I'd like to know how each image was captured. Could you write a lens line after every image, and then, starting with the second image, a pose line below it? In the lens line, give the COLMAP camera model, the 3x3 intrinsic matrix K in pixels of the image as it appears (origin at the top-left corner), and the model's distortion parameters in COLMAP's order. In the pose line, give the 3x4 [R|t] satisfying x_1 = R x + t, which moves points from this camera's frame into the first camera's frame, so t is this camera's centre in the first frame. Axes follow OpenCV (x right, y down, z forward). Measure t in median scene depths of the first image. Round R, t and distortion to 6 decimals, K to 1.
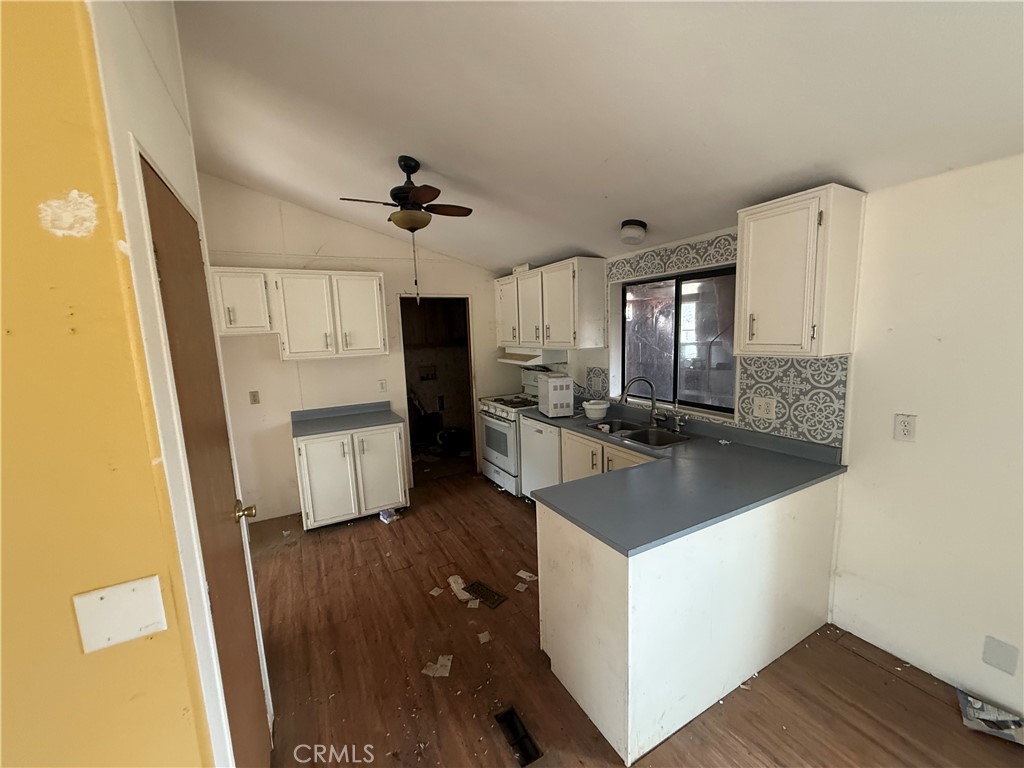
lens RADIAL K [[406.3, 0, 508.5], [0, 406.3, 386.3], [0, 0, 1]] dist [-0.000015, 0.000045]
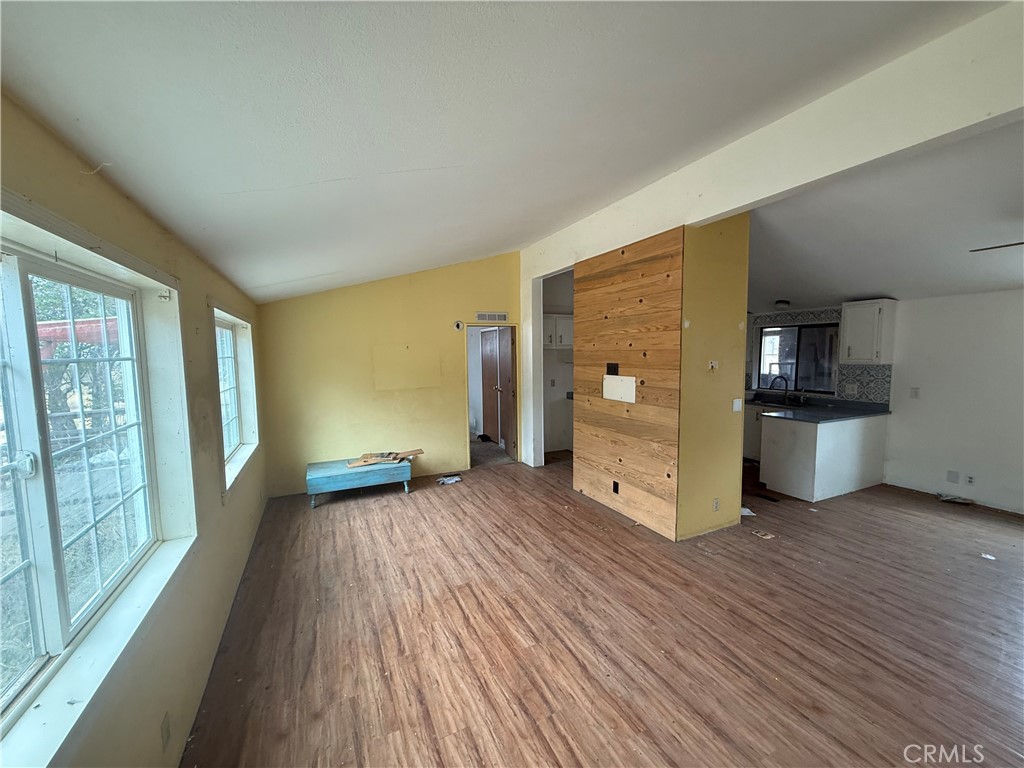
lens RADIAL K [[406.3, 0, 509.4], [0, 406.3, 386.2], [0, 0, 1]] dist [-0.000015, 0.000045]
pose [[0.998150, 0.033341, -0.050848, -0.962898], [-0.035902, 0.998089, -0.050301, 0.188401], [0.049074, 0.052033, 0.997439, -1.117350]]
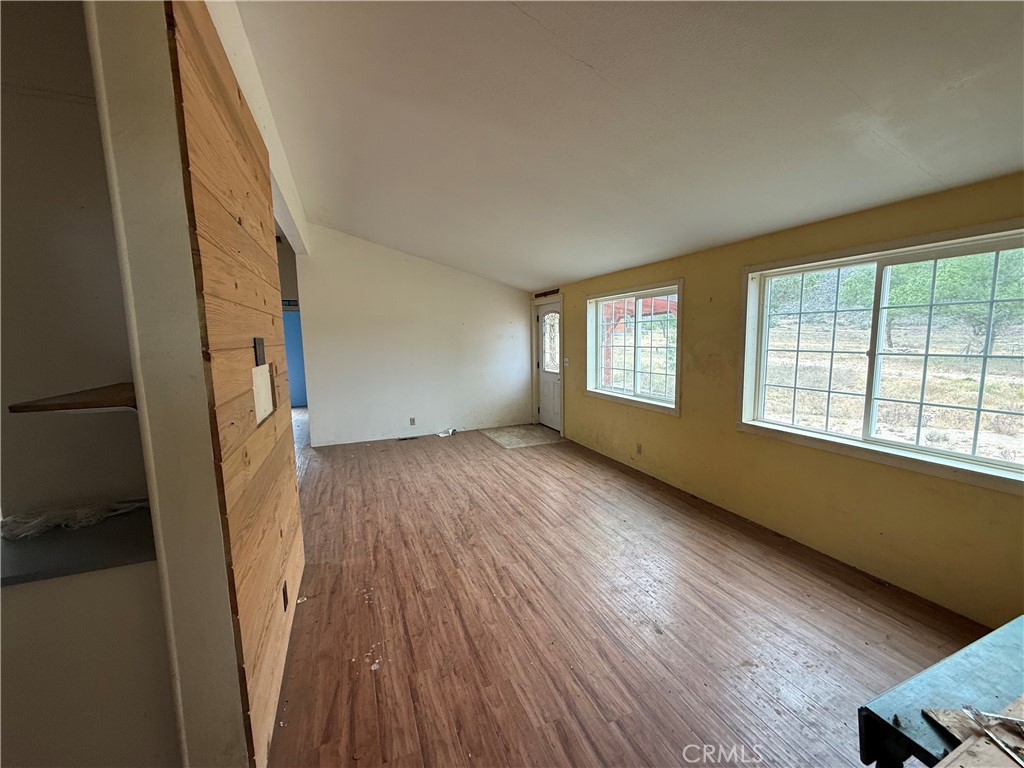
lens RADIAL K [[406.3, 0, 507.3], [0, 406.3, 387.4], [0, 0, 1]] dist [-0.000015, 0.000045]
pose [[-0.990762, 0.046815, 0.127275, -1.140180], [0.078084, 0.964268, 0.253159, -0.044833], [-0.110876, 0.260759, -0.959016, 1.010220]]
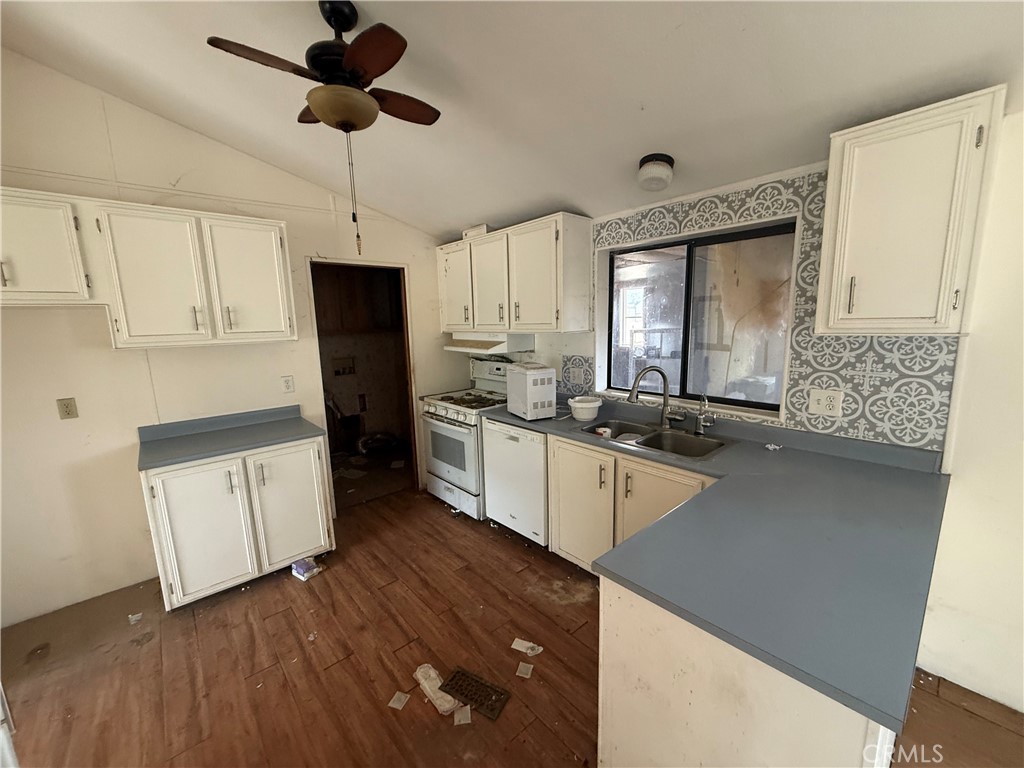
lens RADIAL K [[406.3, 0, 508.4], [0, 406.3, 386.4], [0, 0, 1]] dist [-0.000015, 0.000045]
pose [[0.975630, -0.024685, 0.218029, -0.129714], [0.020455, 0.999557, 0.021640, -0.007376], [-0.218467, -0.016653, 0.975702, 0.319280]]
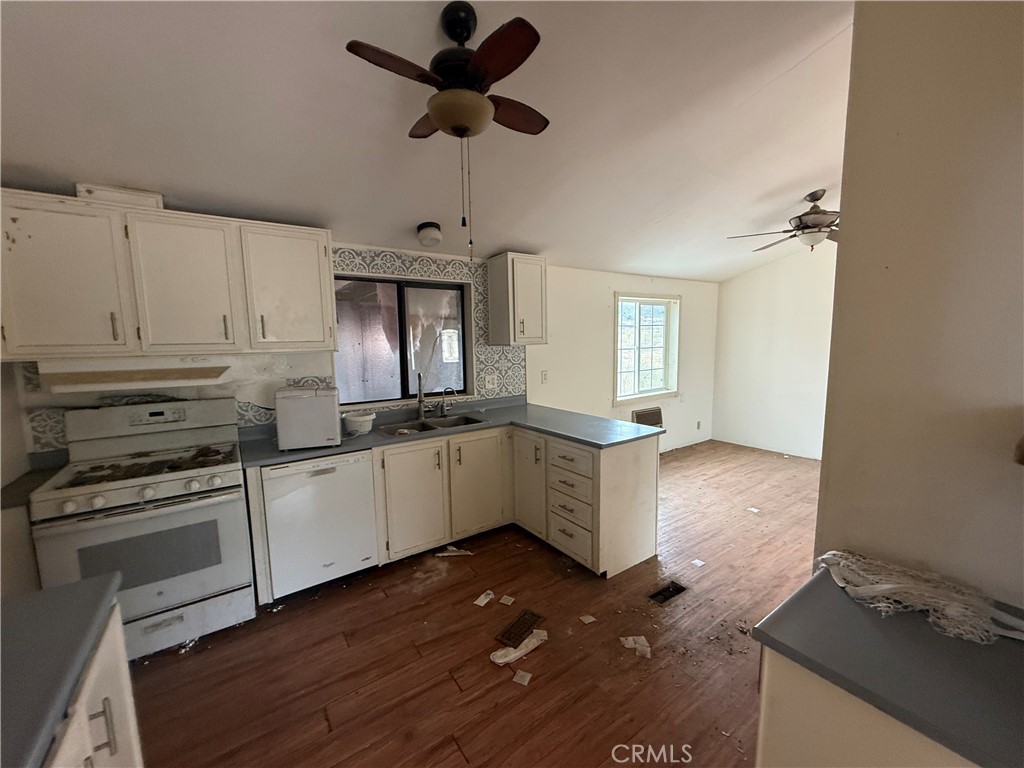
lens RADIAL K [[406.3, 0, 508.4], [0, 406.3, 385.8], [0, 0, 1]] dist [-0.000015, 0.000045]
pose [[-0.108055, -0.075971, 0.991238, -0.791888], [0.157182, 0.983229, 0.092491, -0.056329], [-0.981640, 0.165799, -0.094302, 0.956755]]
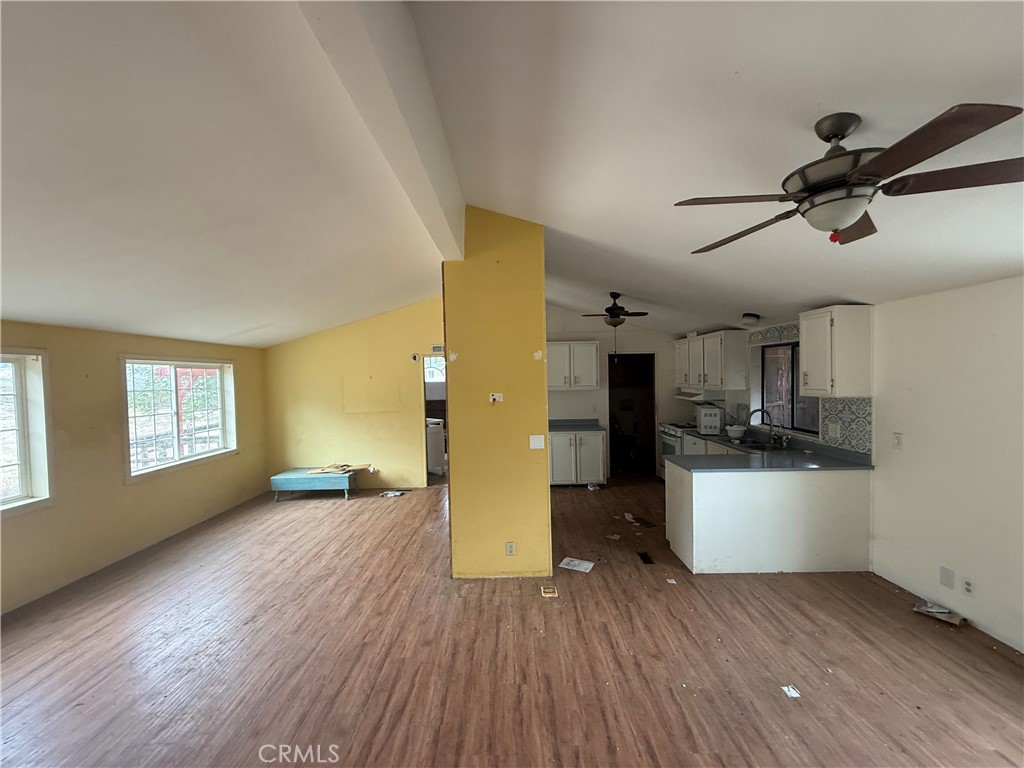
lens RADIAL K [[406.3, 0, 509.8], [0, 406.3, 386.7], [0, 0, 1]] dist [-0.000015, 0.000045]
pose [[0.876101, 0.031961, -0.481066, 0.251487], [-0.077994, 0.994053, -0.075999, 0.089803], [0.475776, 0.104103, 0.873384, -0.857725]]
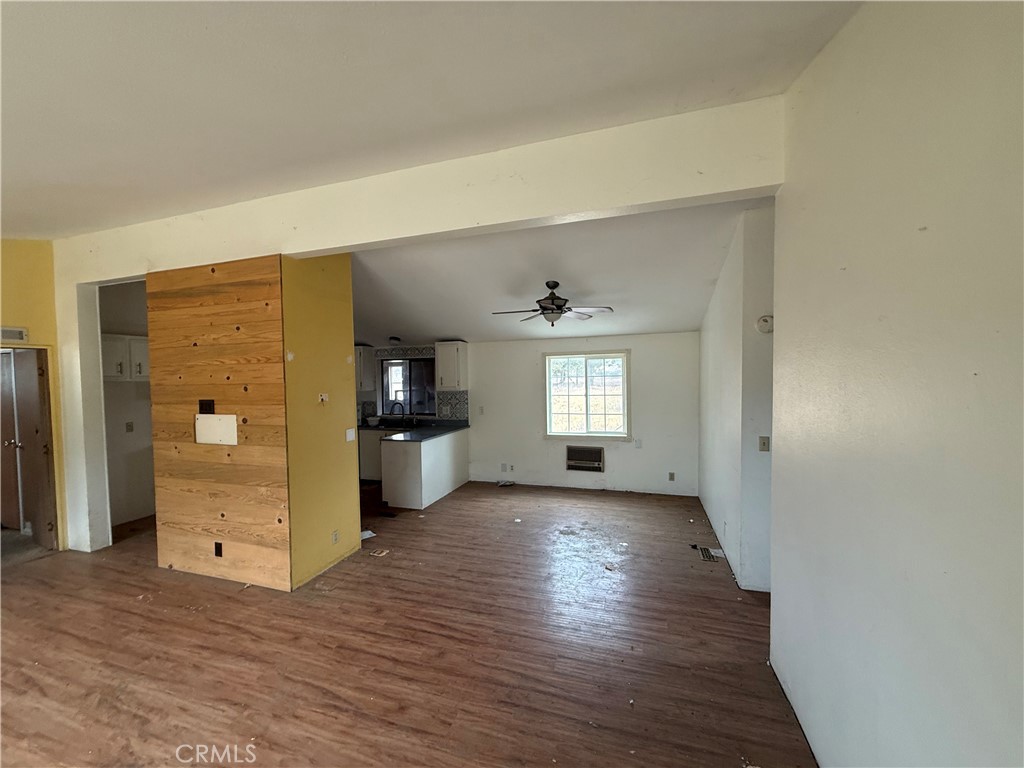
lens RADIAL K [[406.3, 0, 507.7], [0, 406.3, 386.2], [0, 0, 1]] dist [-0.000015, 0.000045]
pose [[0.727584, 0.007060, 0.685982, -0.844052], [0.082438, 0.991801, -0.097645, 0.171014], [-0.681047, 0.127595, 0.721037, -1.139775]]
